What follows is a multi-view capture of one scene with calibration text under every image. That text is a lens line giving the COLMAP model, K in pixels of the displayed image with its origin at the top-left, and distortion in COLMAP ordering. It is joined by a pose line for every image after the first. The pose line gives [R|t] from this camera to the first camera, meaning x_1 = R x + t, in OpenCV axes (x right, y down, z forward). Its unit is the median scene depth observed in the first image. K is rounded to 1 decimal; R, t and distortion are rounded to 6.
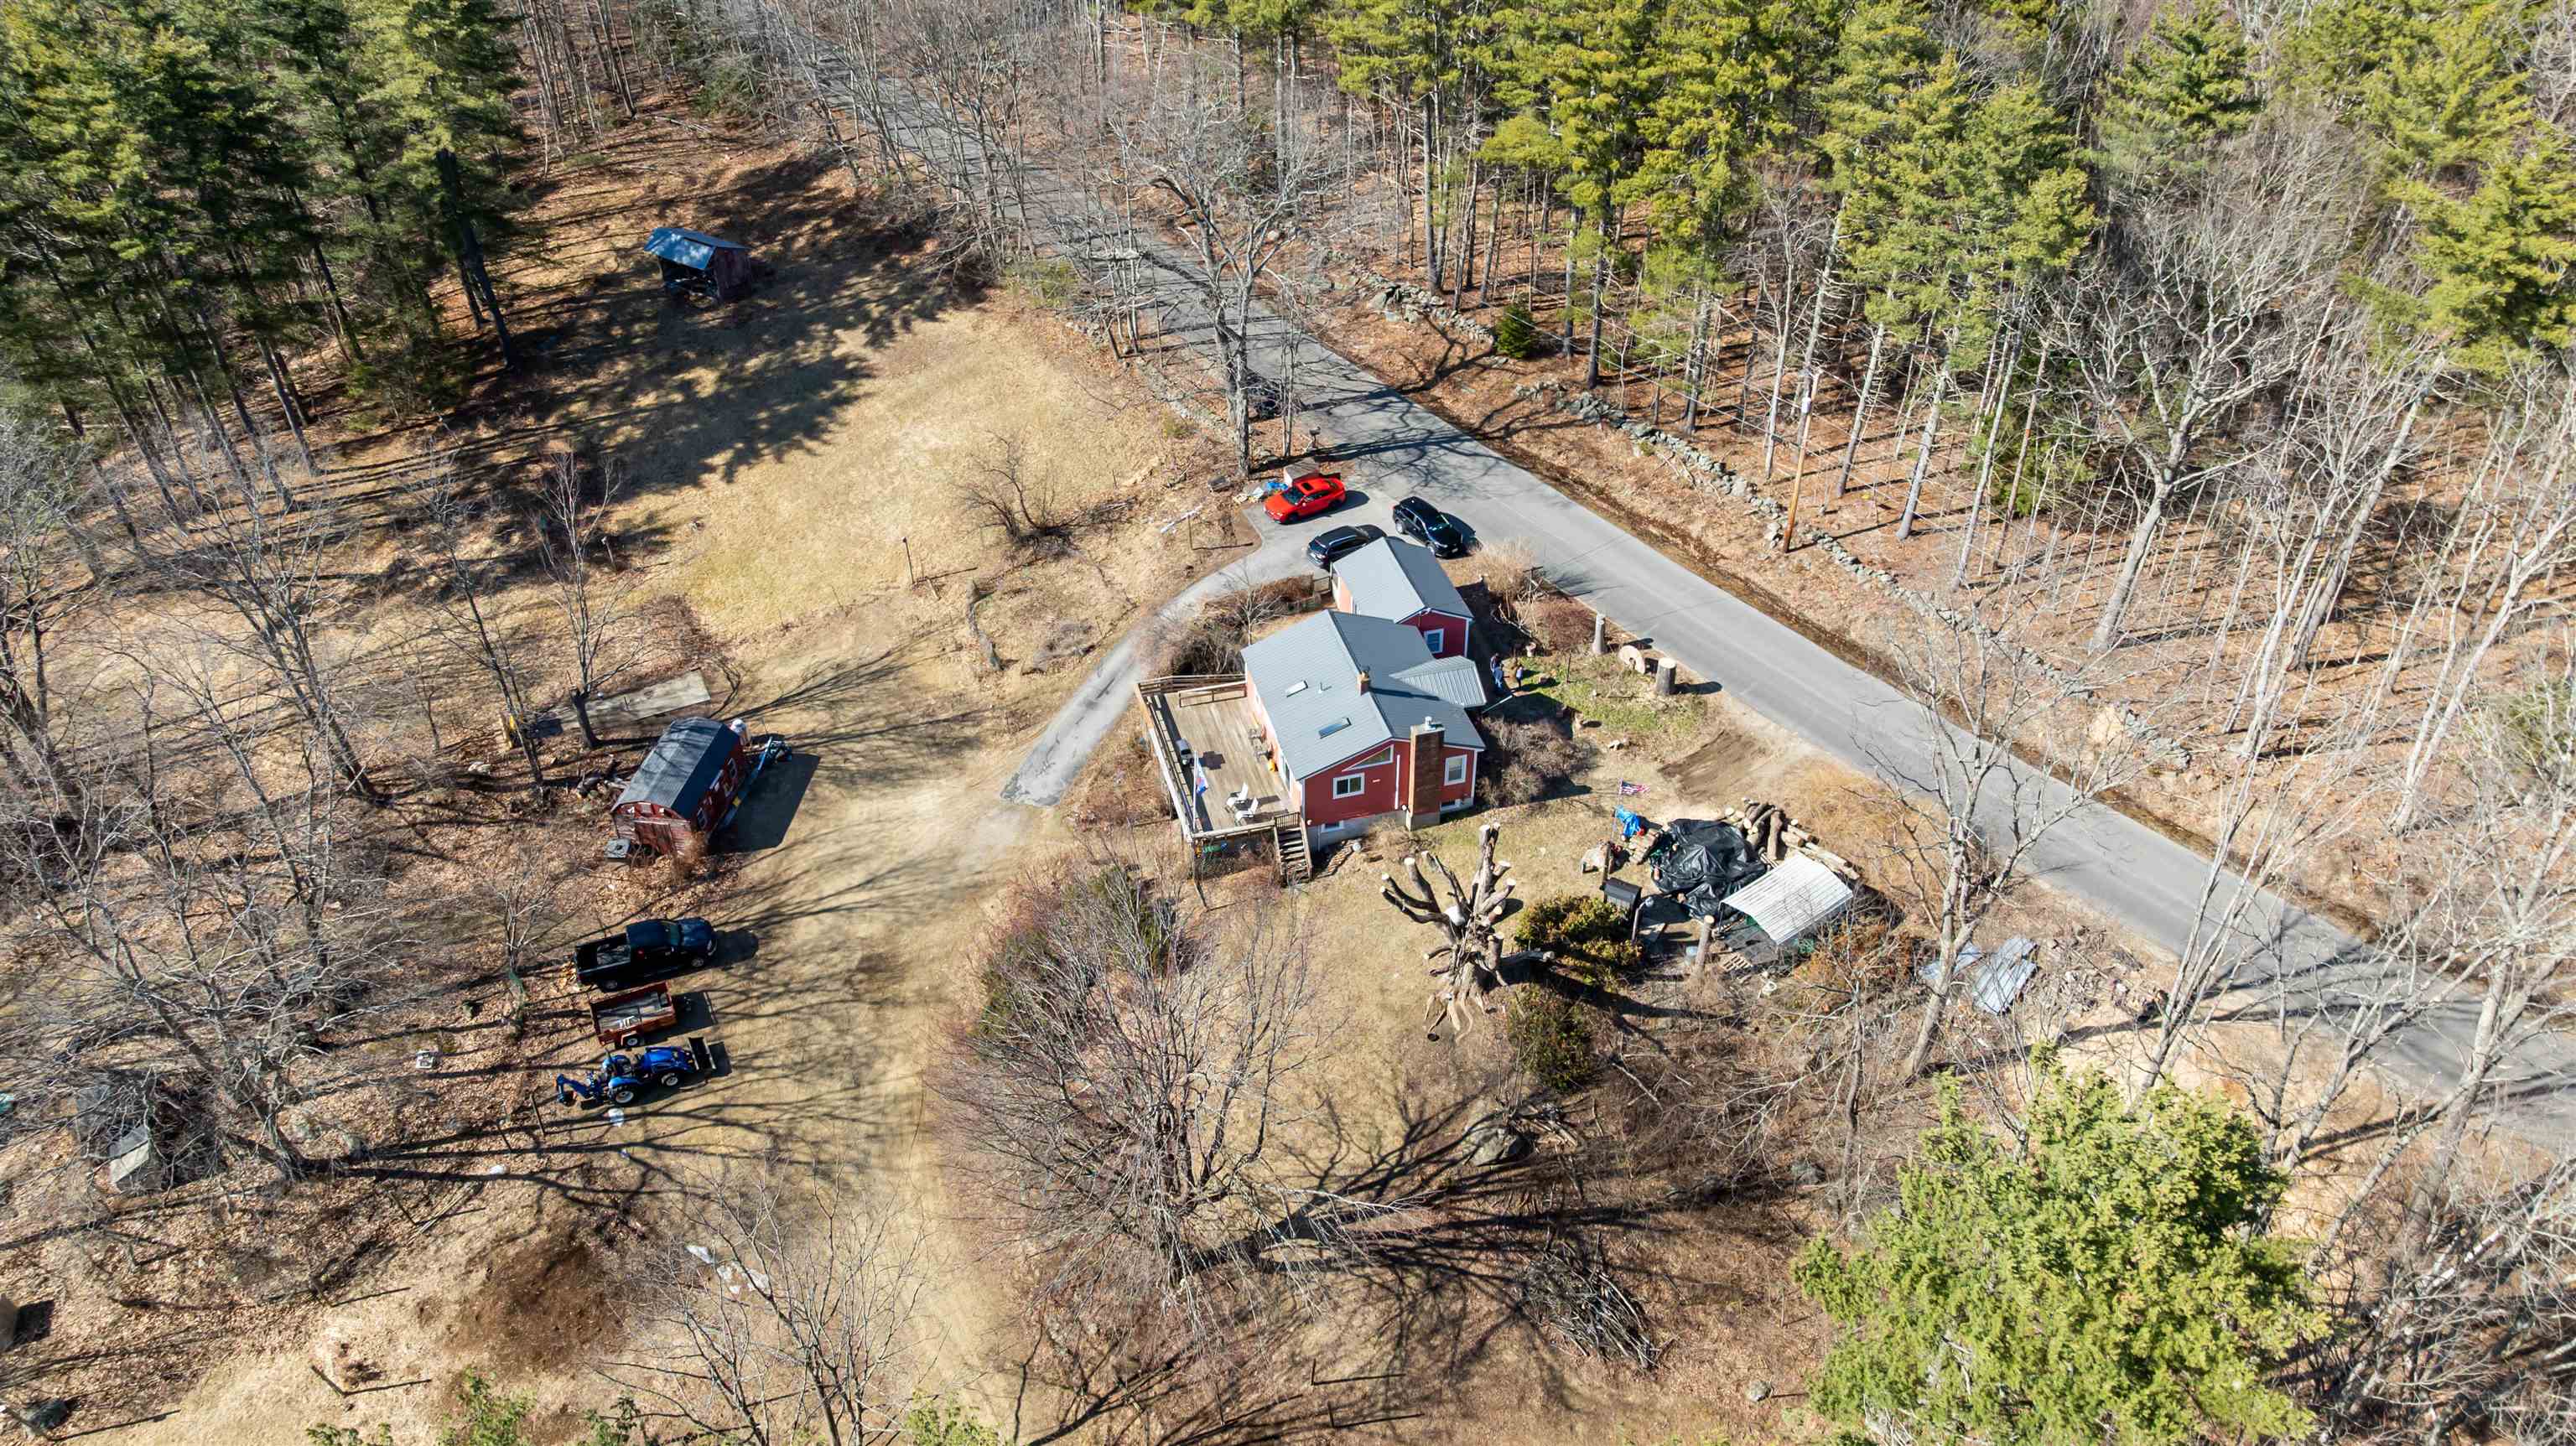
lens RADIAL K [[1822.4, 0, 1273.2], [0, 1822.4, 731.0], [0, 0, 1]] dist [-0.022766, -0.001211]
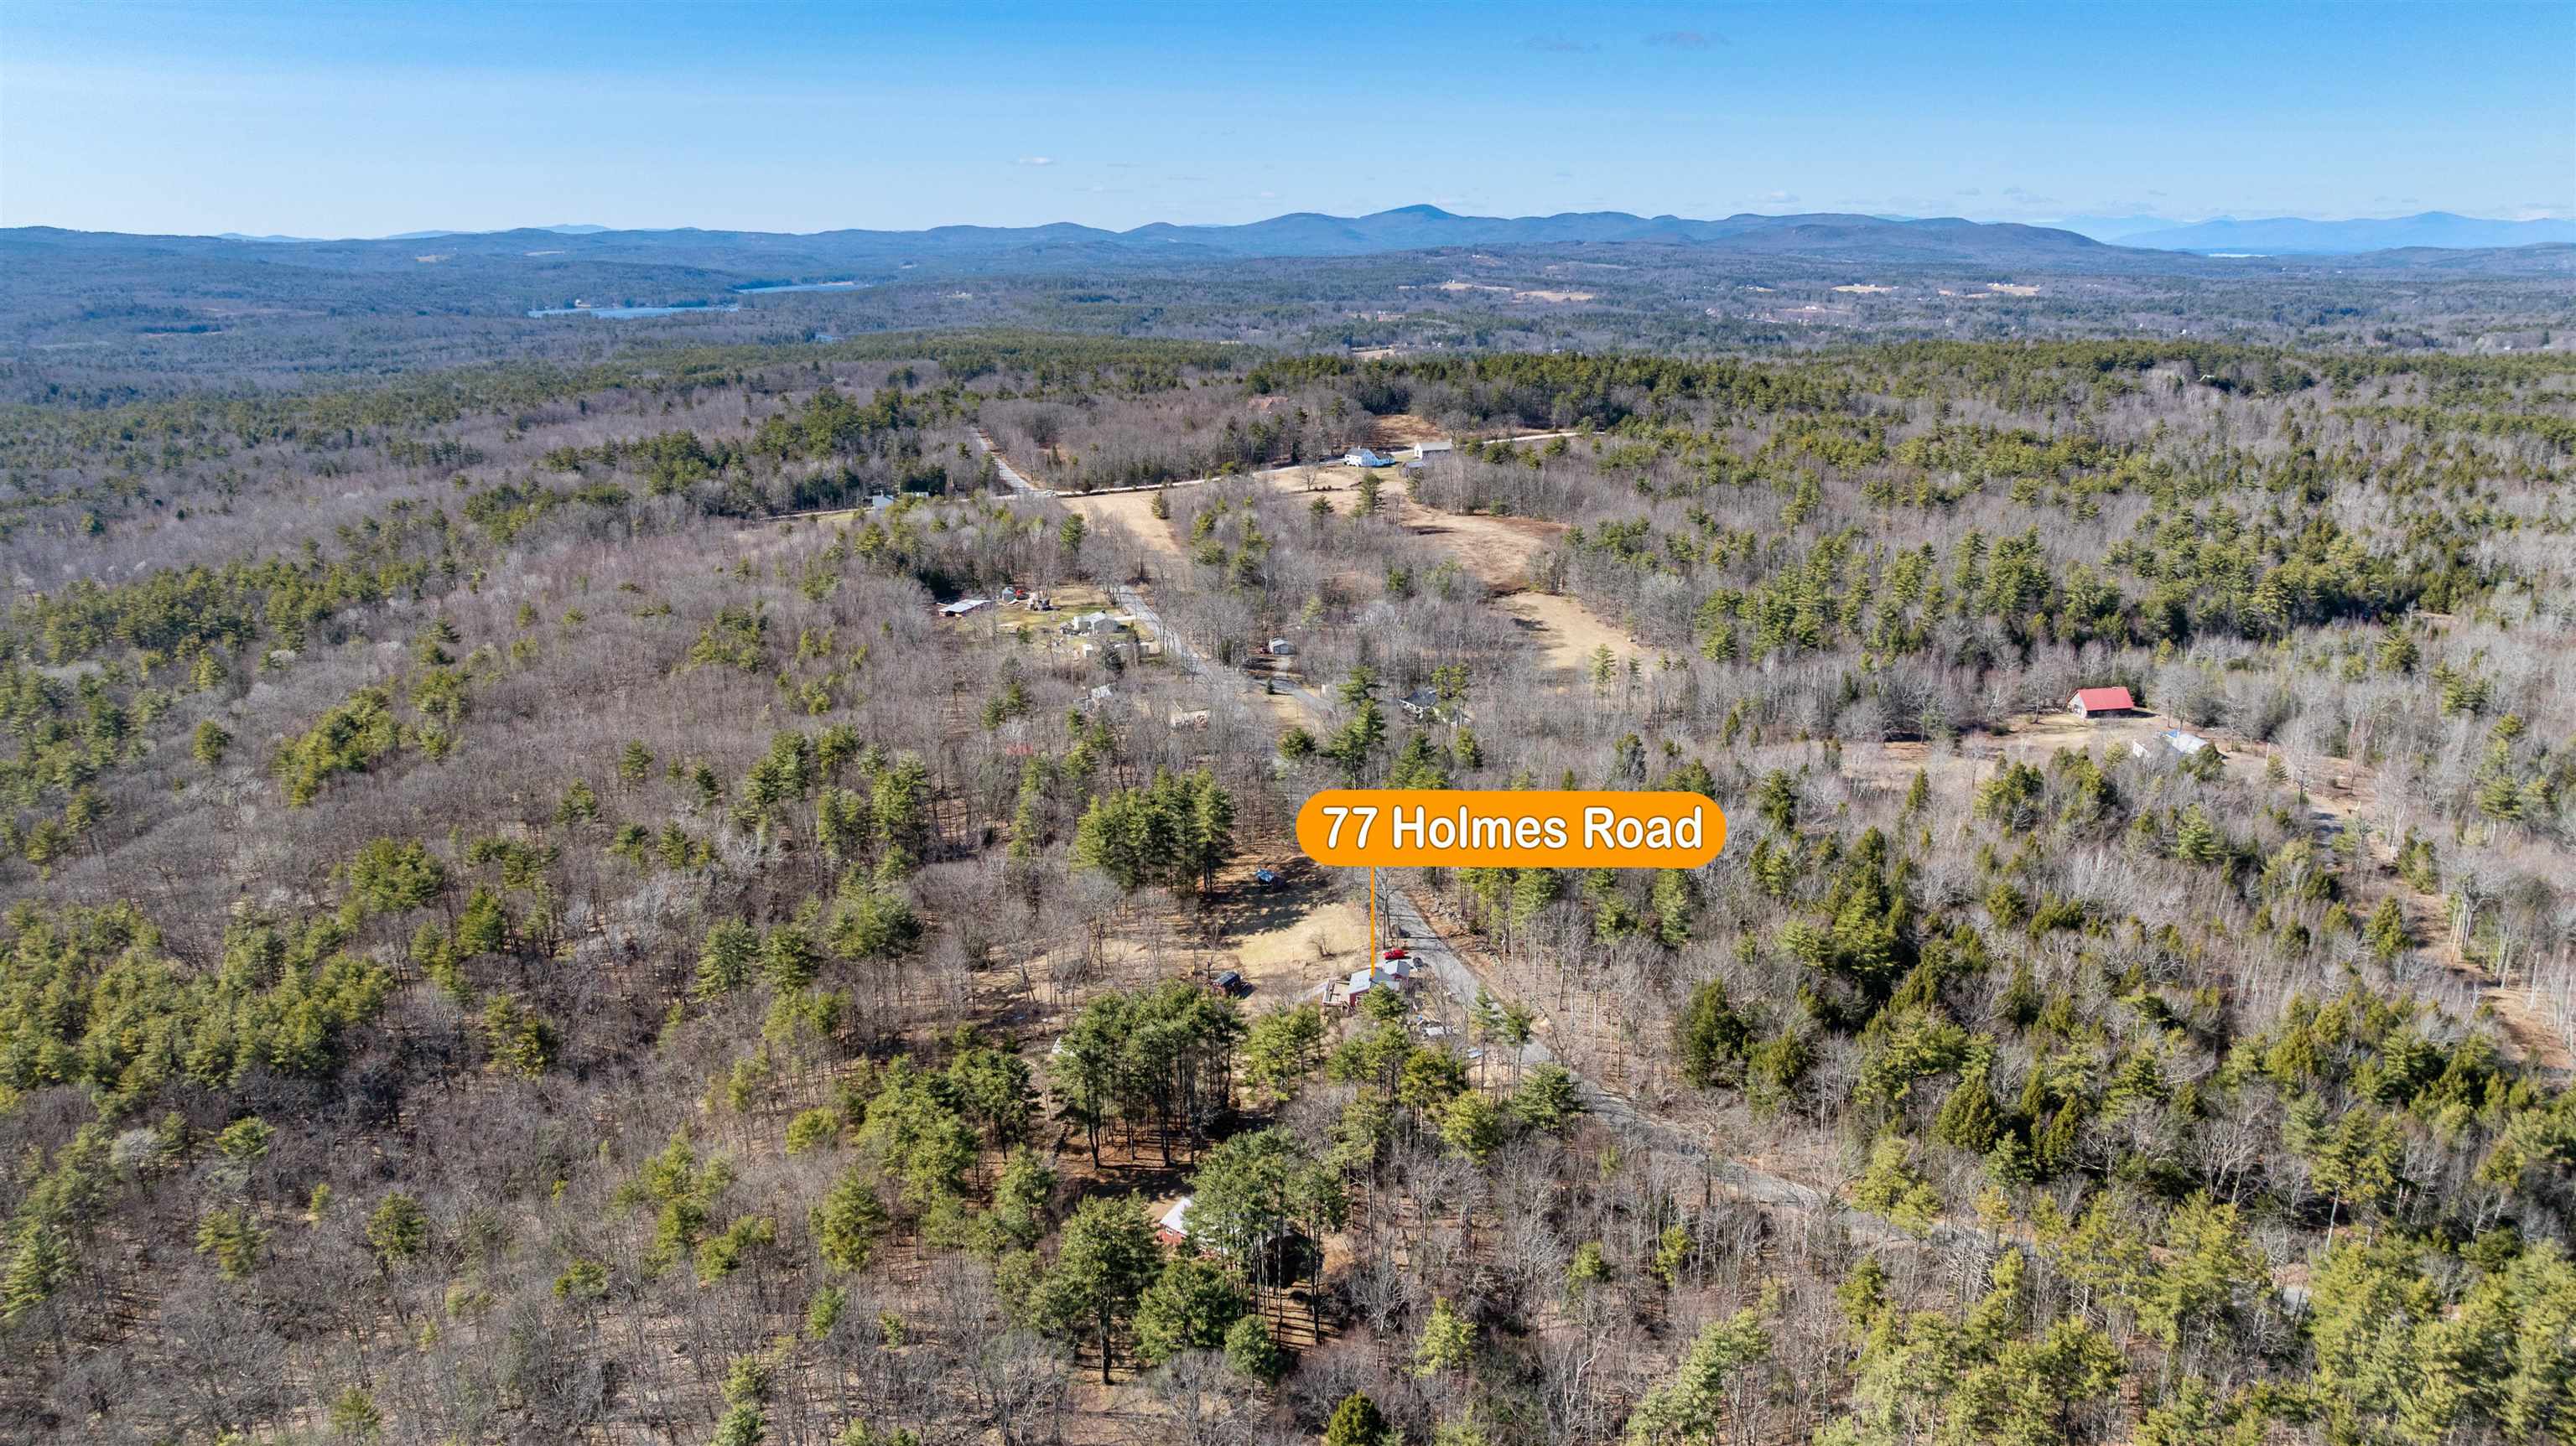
lens RADIAL K [[1822.4, 0, 1273.2], [0, 1822.4, 731.0], [0, 0, 1]] dist [-0.022766, -0.001211]
pose [[0.923701, 0.105998, -0.368158, 1.106392], [-0.234617, 0.916198, -0.324864, 0.720092], [0.302871, 0.386453, 0.871162, -2.518938]]
